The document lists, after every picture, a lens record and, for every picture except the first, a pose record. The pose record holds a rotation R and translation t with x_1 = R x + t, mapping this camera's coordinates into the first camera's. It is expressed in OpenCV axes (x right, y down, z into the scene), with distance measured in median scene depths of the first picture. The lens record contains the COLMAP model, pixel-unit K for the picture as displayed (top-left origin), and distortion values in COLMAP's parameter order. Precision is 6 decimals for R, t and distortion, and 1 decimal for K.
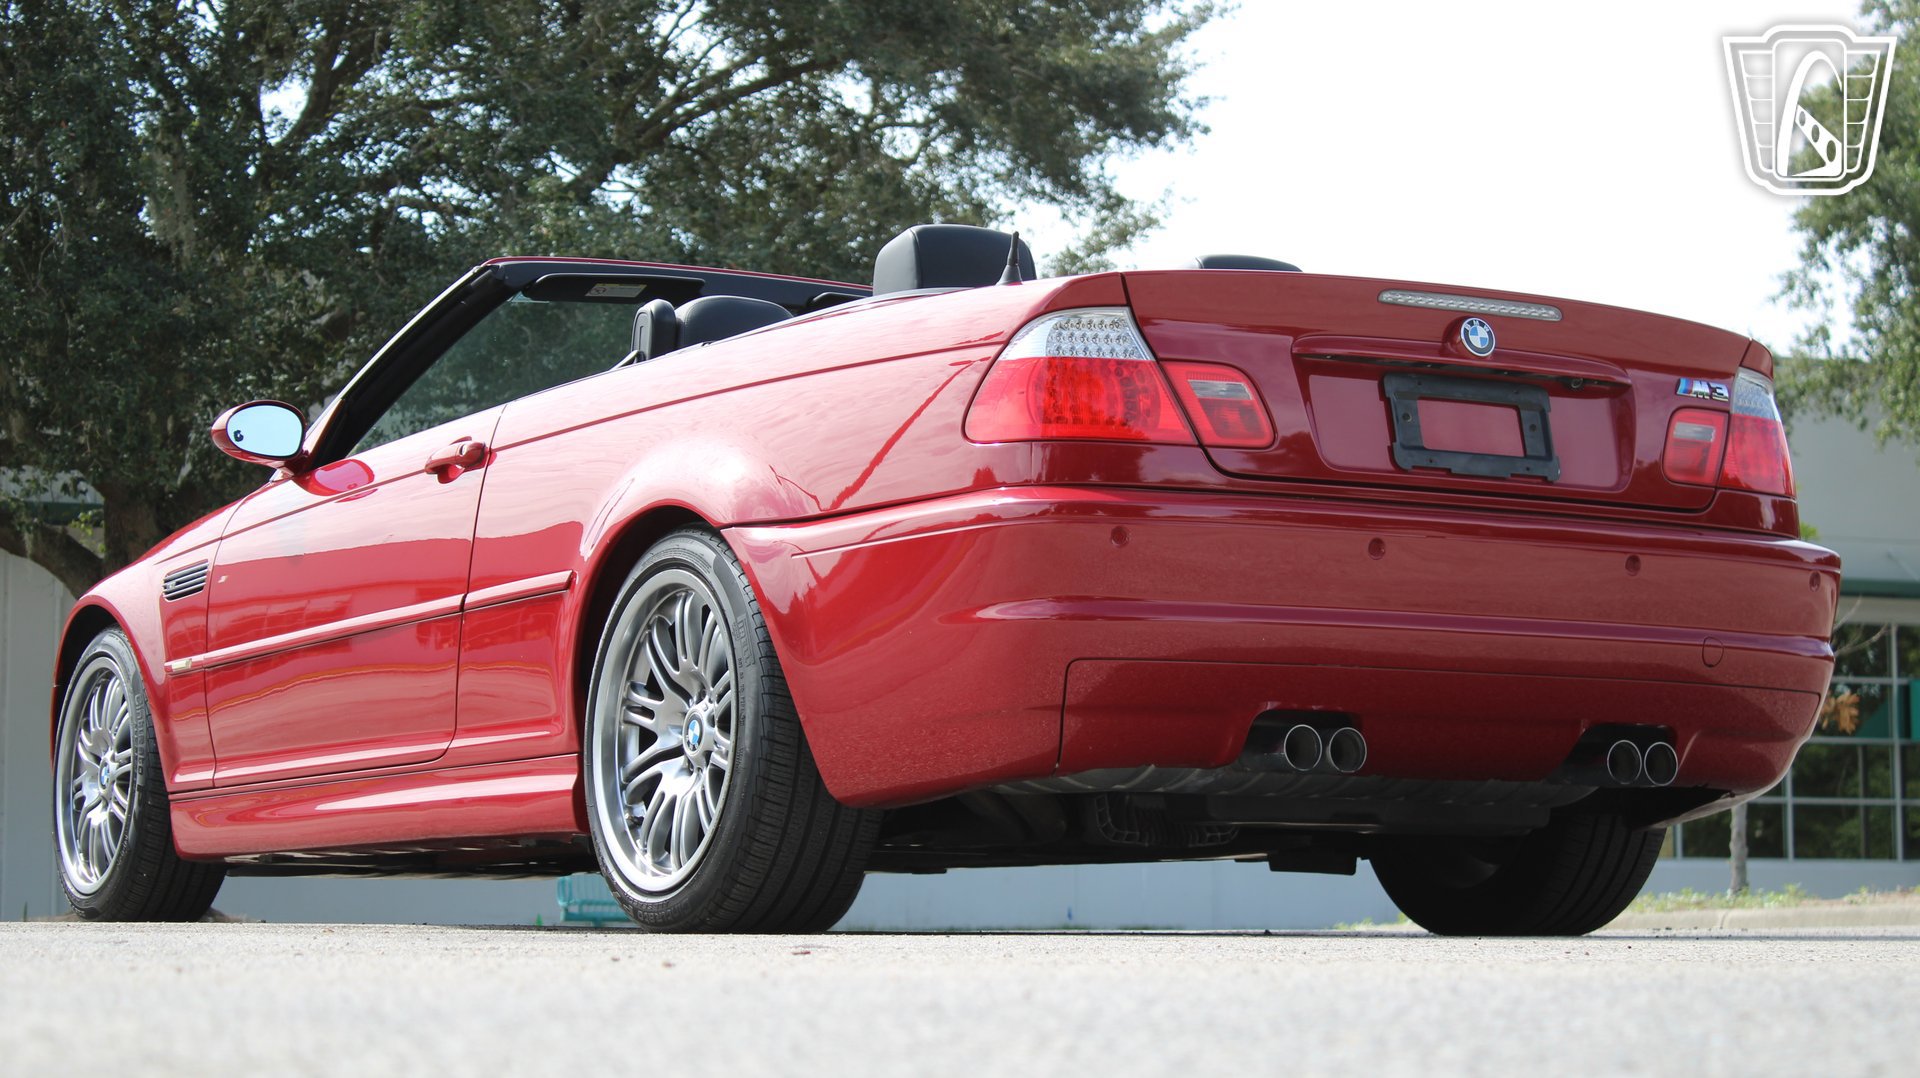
lens RADIAL K [[4248.6, 0, 960.1], [0, 4248.6, 535.4], [0, 0, 1]] dist [0.091388, 0.000000]
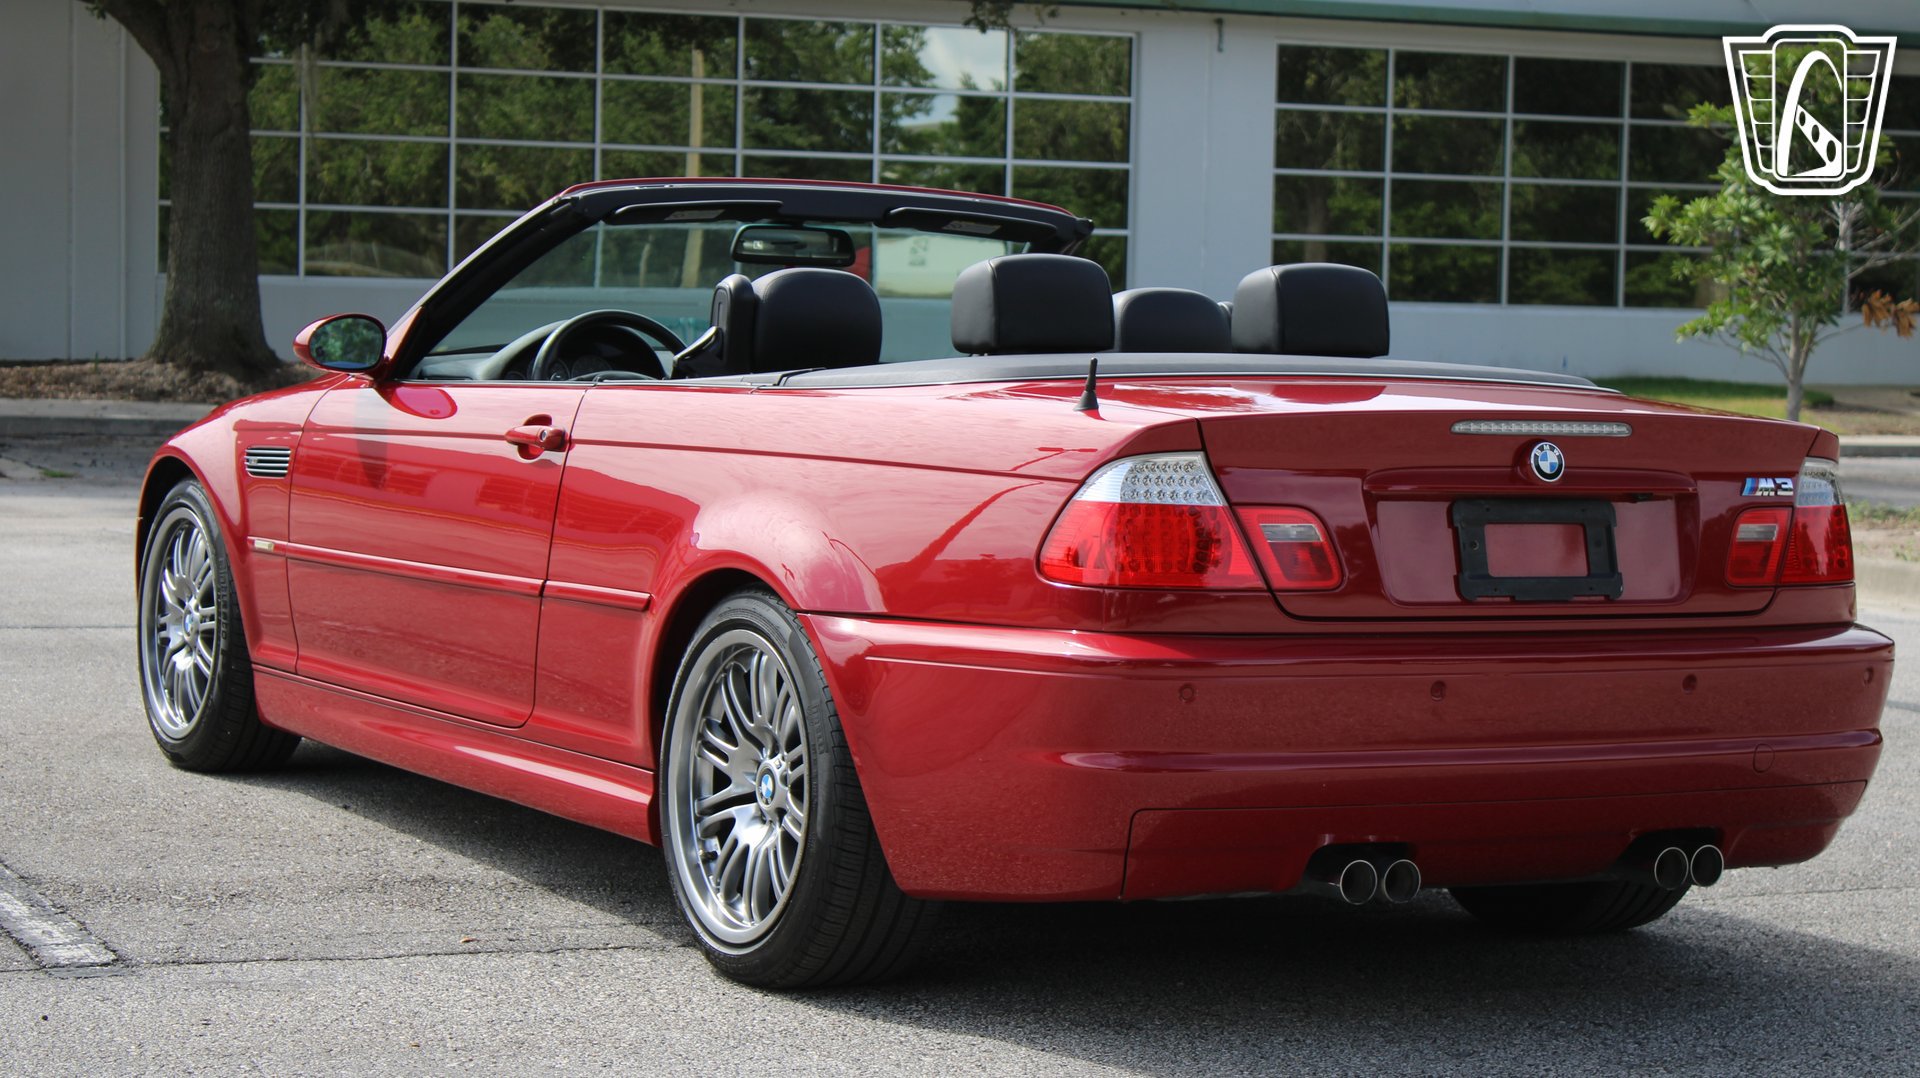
lens RADIAL K [[4248.6, 0, 961.6], [0, 4248.6, 537.8], [0, 0, 1]] dist [0.091388, 0.000000]
pose [[0.999590, 0.026382, -0.011104, -0.005828], [-0.024215, 0.986258, 0.163427, -0.184720], [0.015263, -0.163091, 0.986493, -0.004313]]
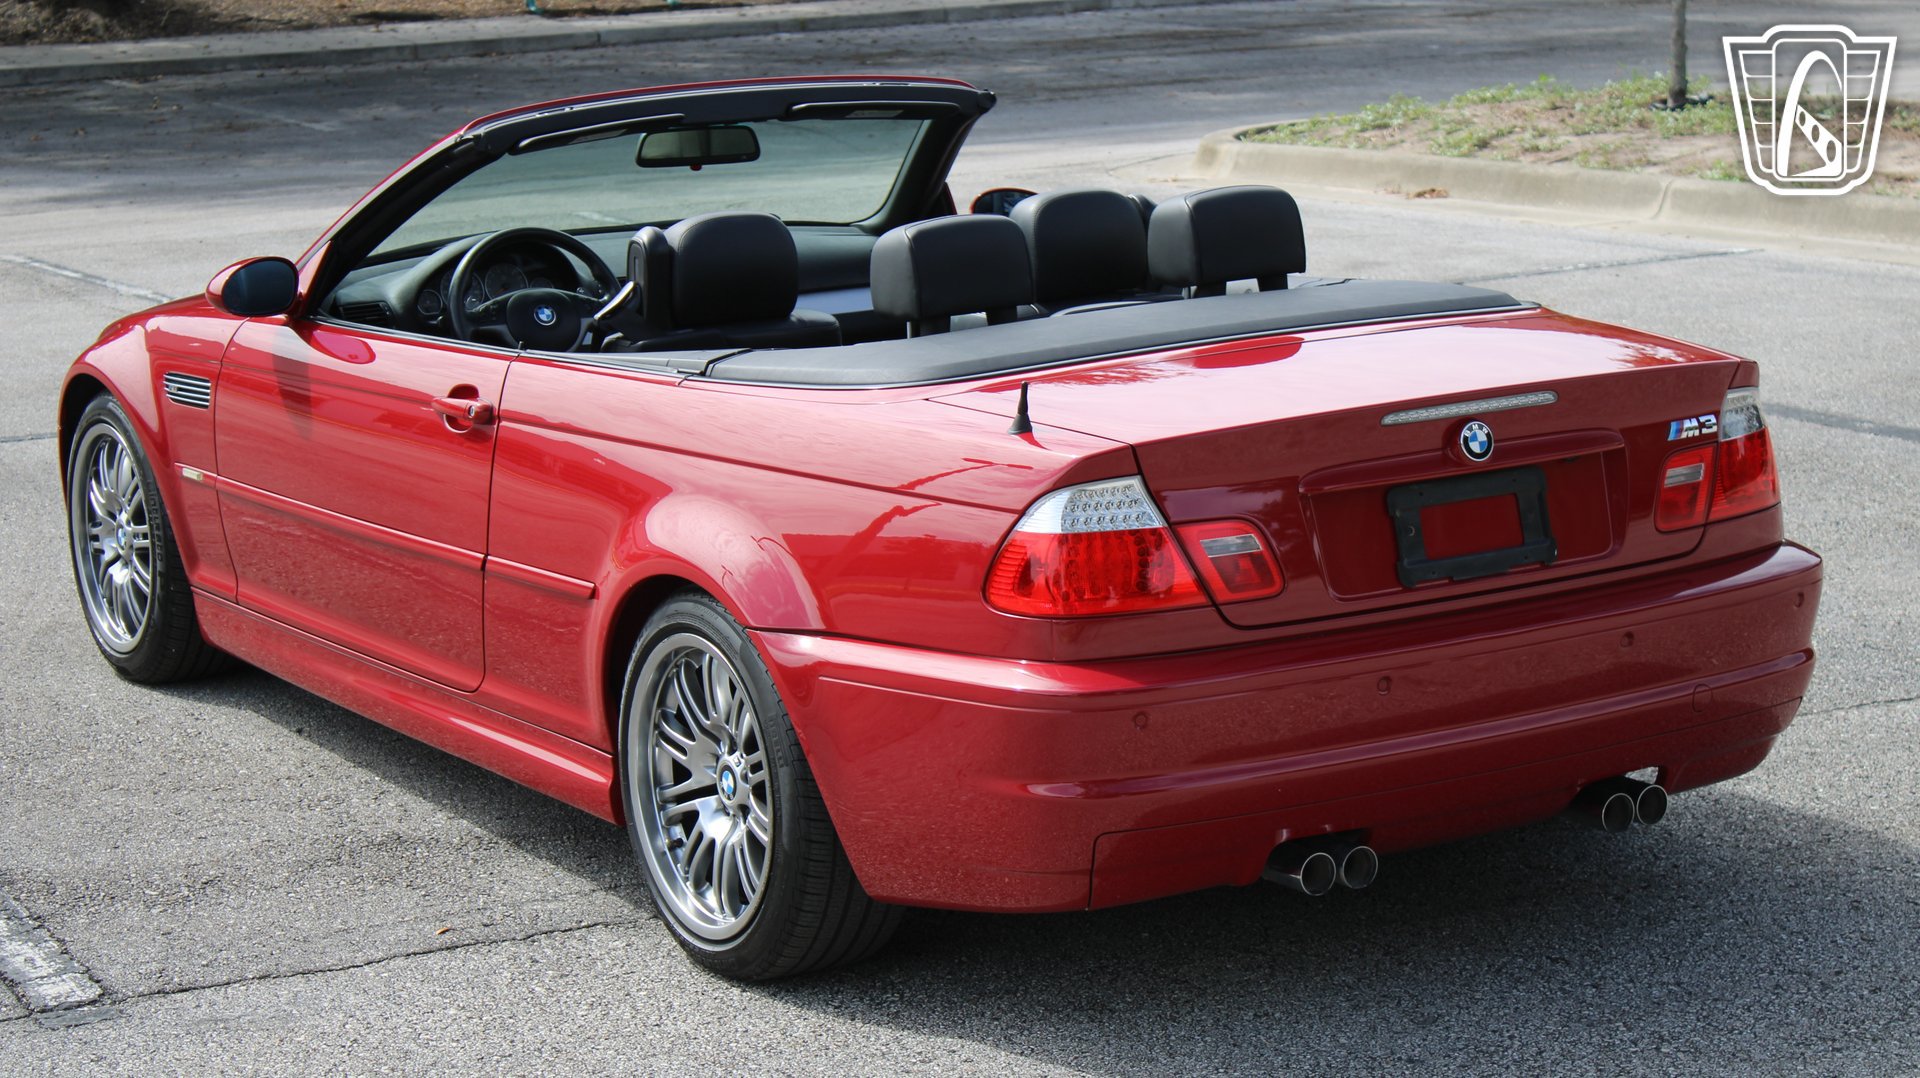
lens RADIAL K [[4248.6, 0, 958.0], [0, 4248.6, 536.2], [0, 0, 1]] dist [0.091388, 0.000000]
pose [[0.998783, -0.047721, 0.012496, -0.016539], [0.042152, 0.957202, 0.286335, -0.312710], [-0.025625, -0.285459, 0.958048, 0.014575]]
